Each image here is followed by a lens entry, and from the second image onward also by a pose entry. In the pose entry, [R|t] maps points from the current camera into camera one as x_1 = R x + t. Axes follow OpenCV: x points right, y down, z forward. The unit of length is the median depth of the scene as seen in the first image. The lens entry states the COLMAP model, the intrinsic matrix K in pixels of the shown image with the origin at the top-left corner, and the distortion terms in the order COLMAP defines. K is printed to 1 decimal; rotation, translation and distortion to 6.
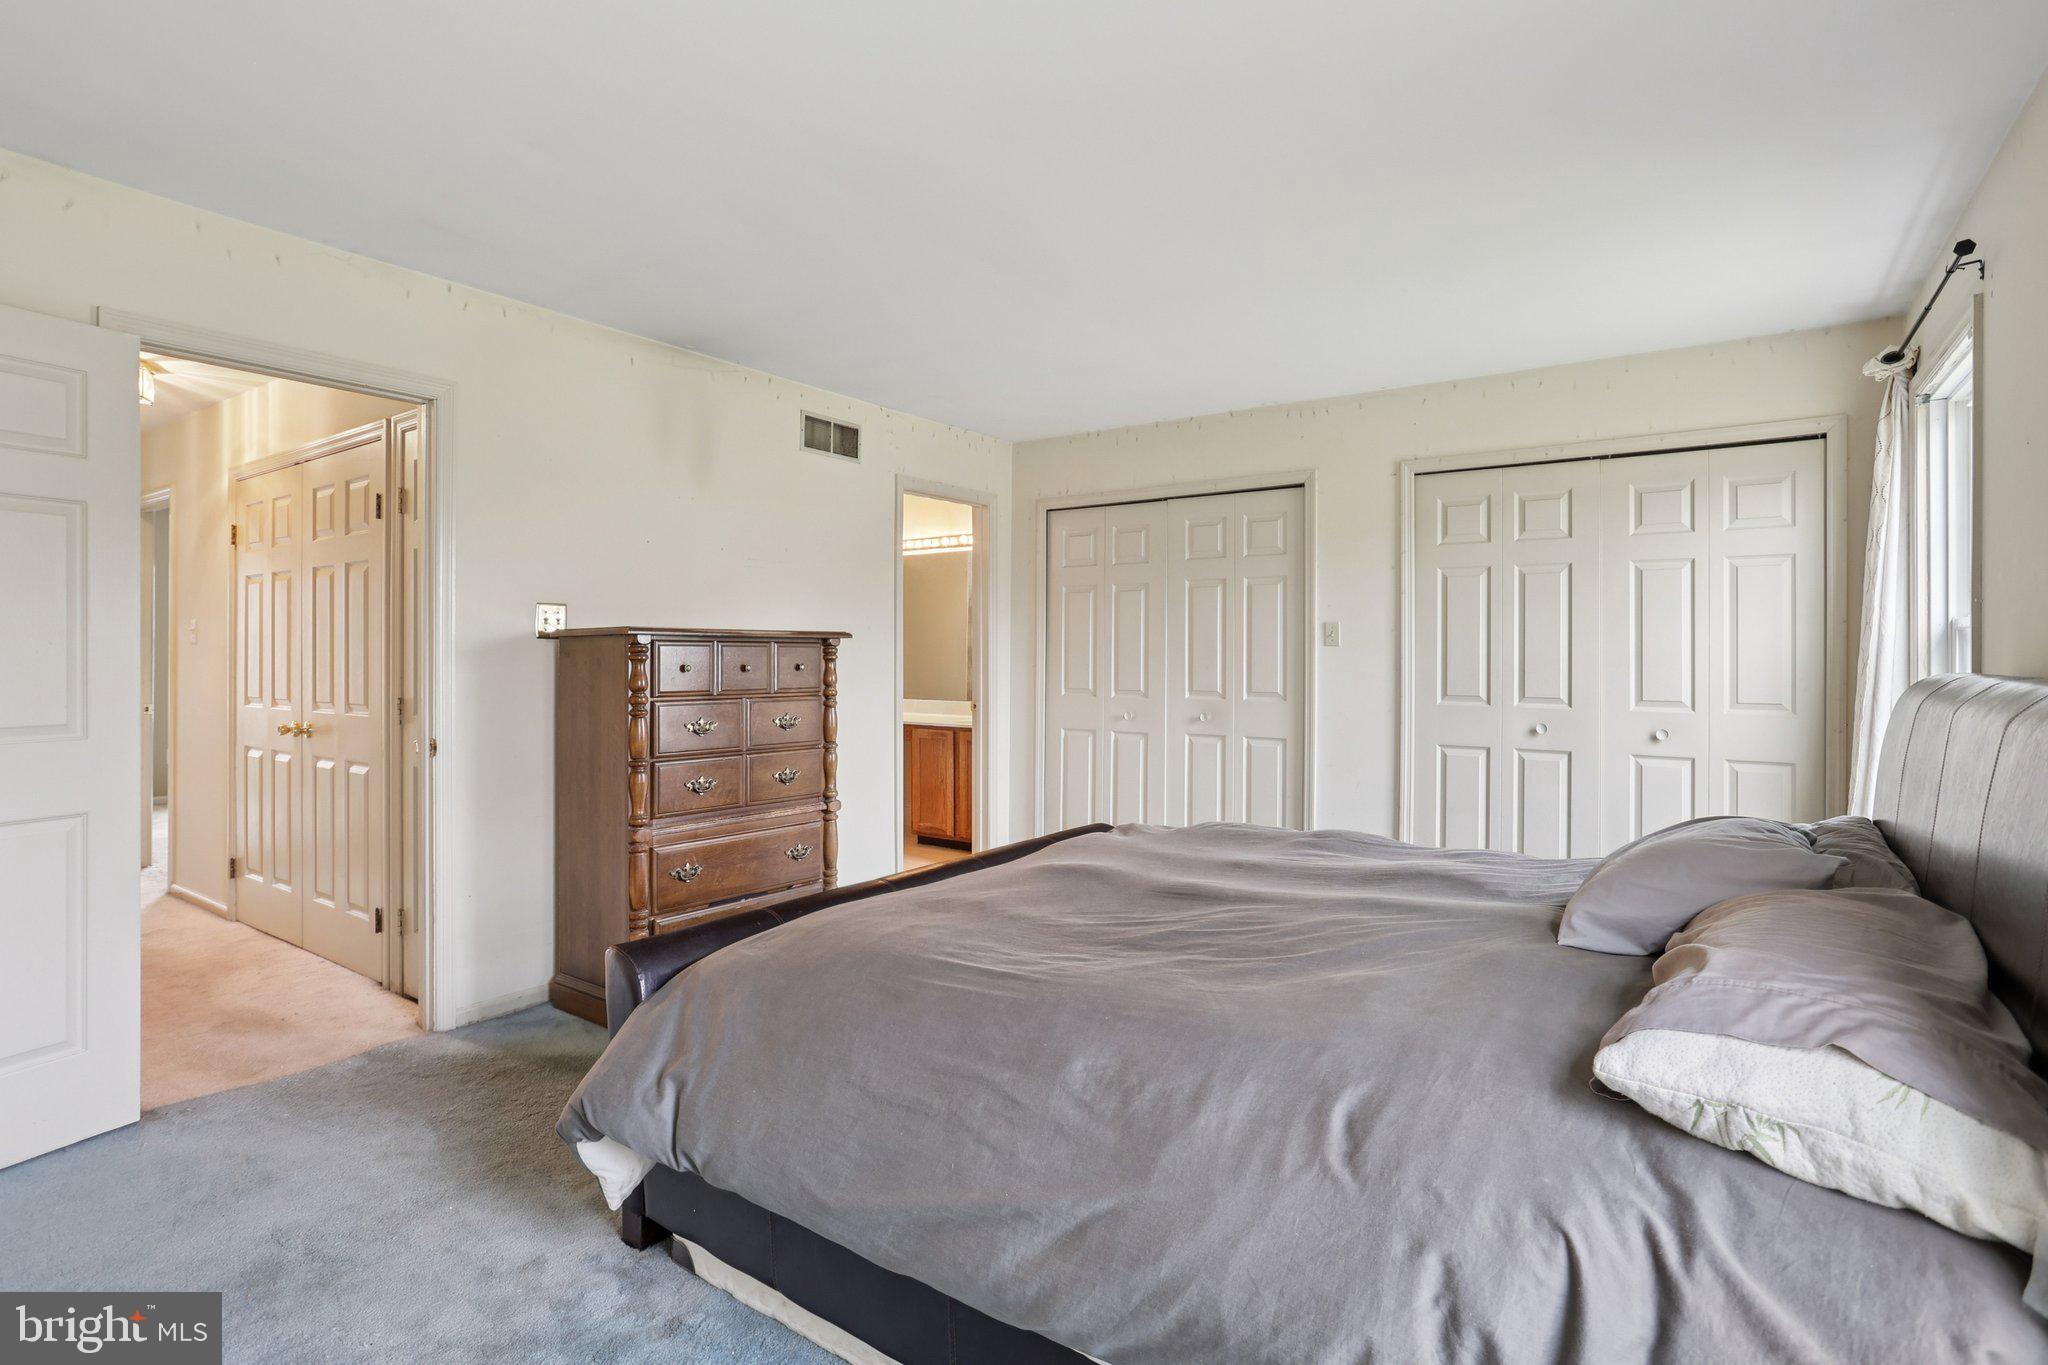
lens RADIAL K [[1006.7, 0, 1013.1], [0, 1006.7, 653.5], [0, 0, 1]] dist [-0.059531, 0.034828]
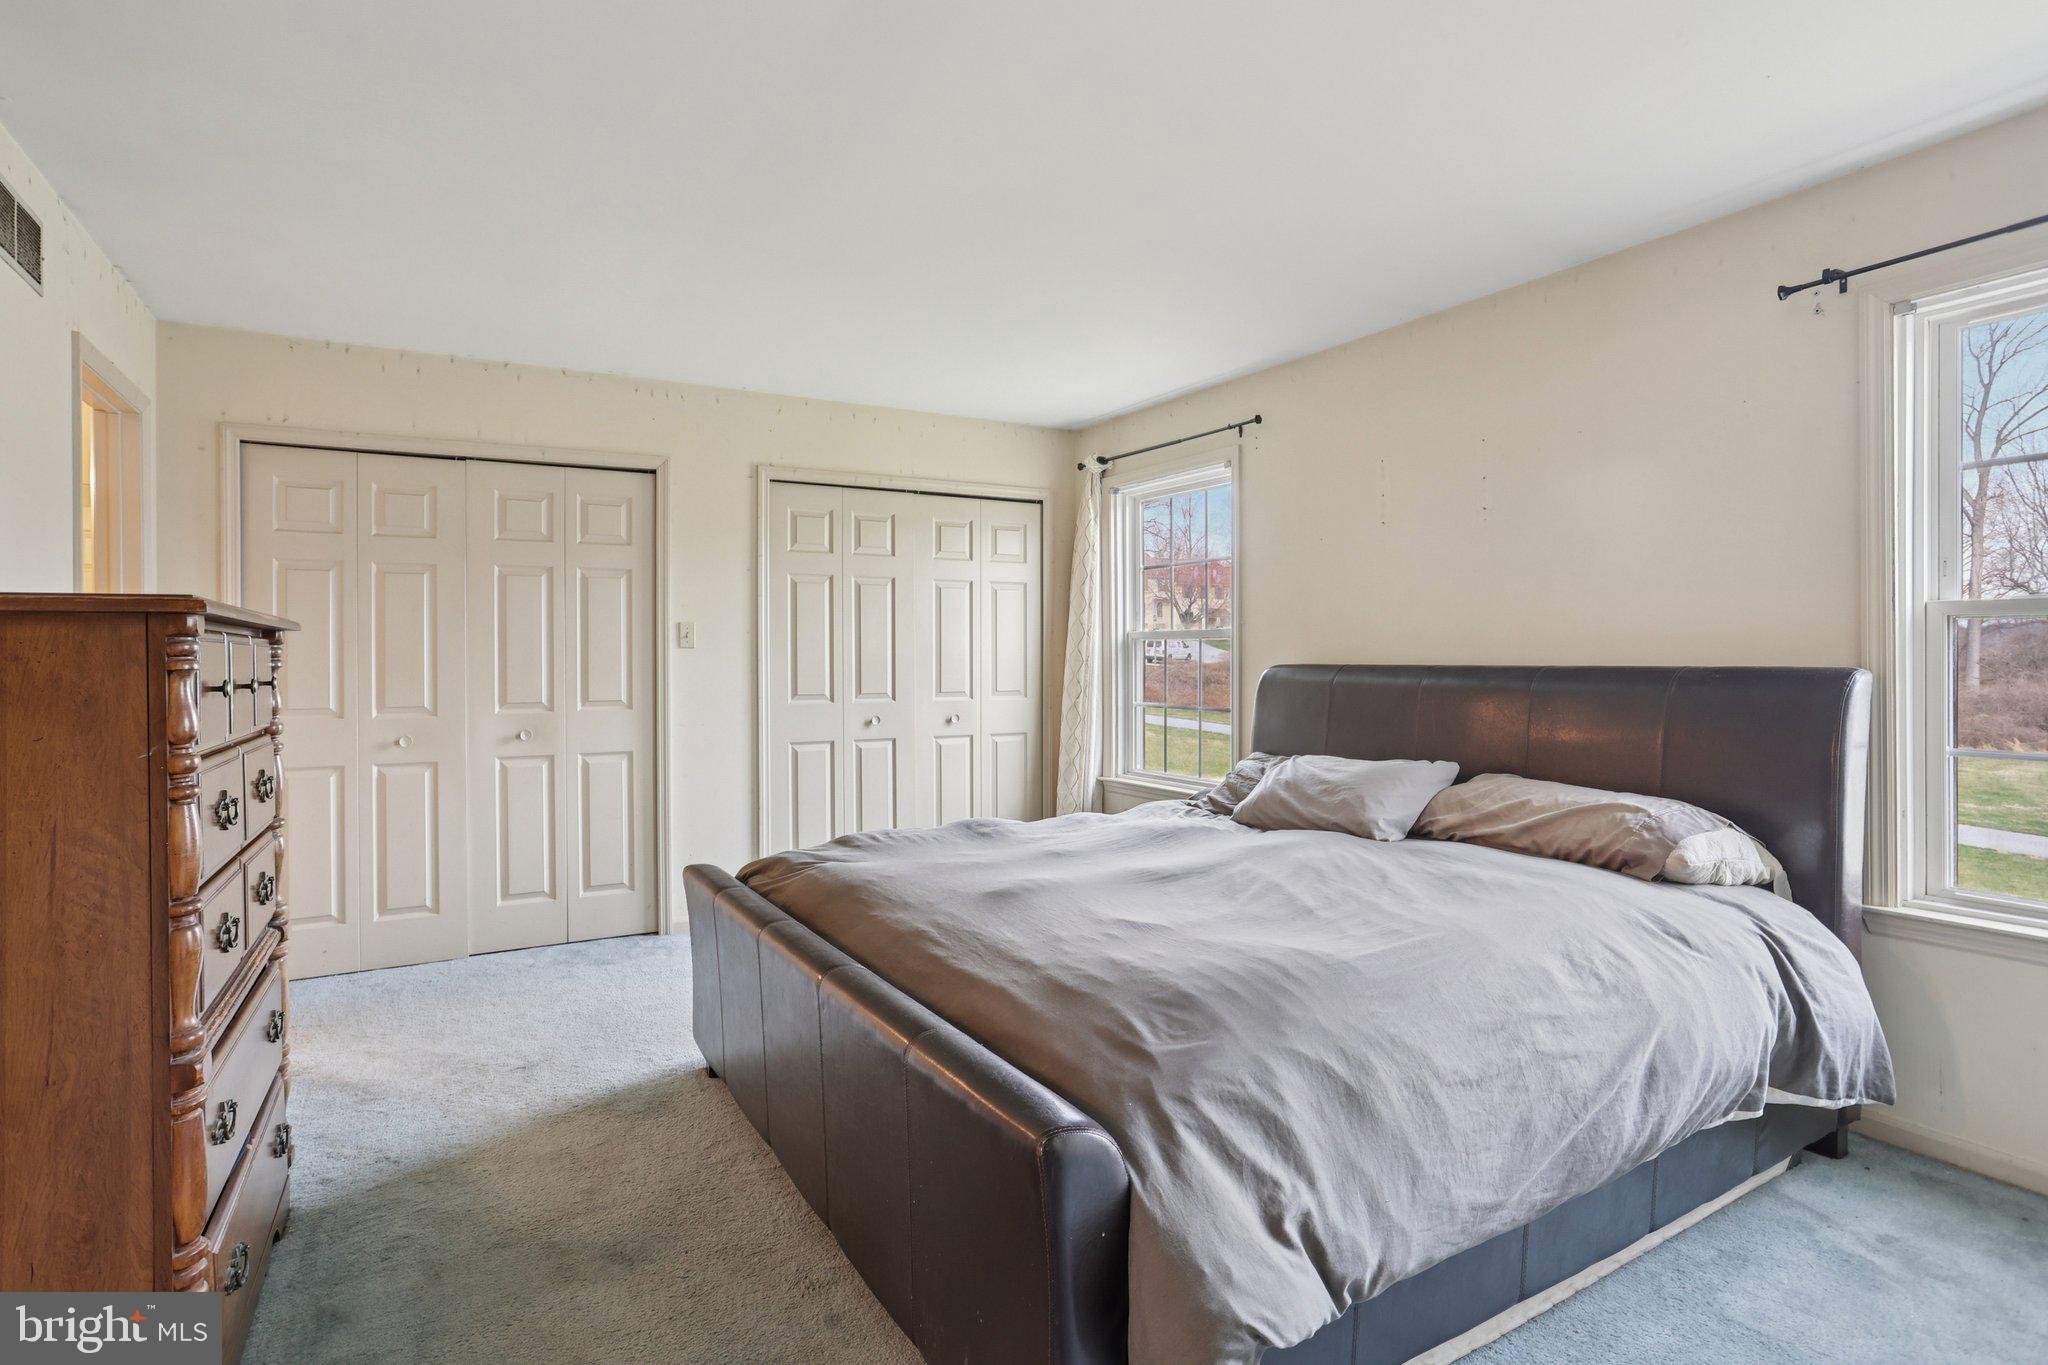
lens RADIAL K [[1014.7, 0, 1017.9], [0, 1014.7, 655.6], [0, 0, 1]] dist [-0.022605, 0.000121]
pose [[0.425230, -0.004778, 0.905073, -0.423712], [0.004726, 0.999984, 0.003059, -0.001788], [-0.905073, 0.002977, 0.425245, 0.322795]]
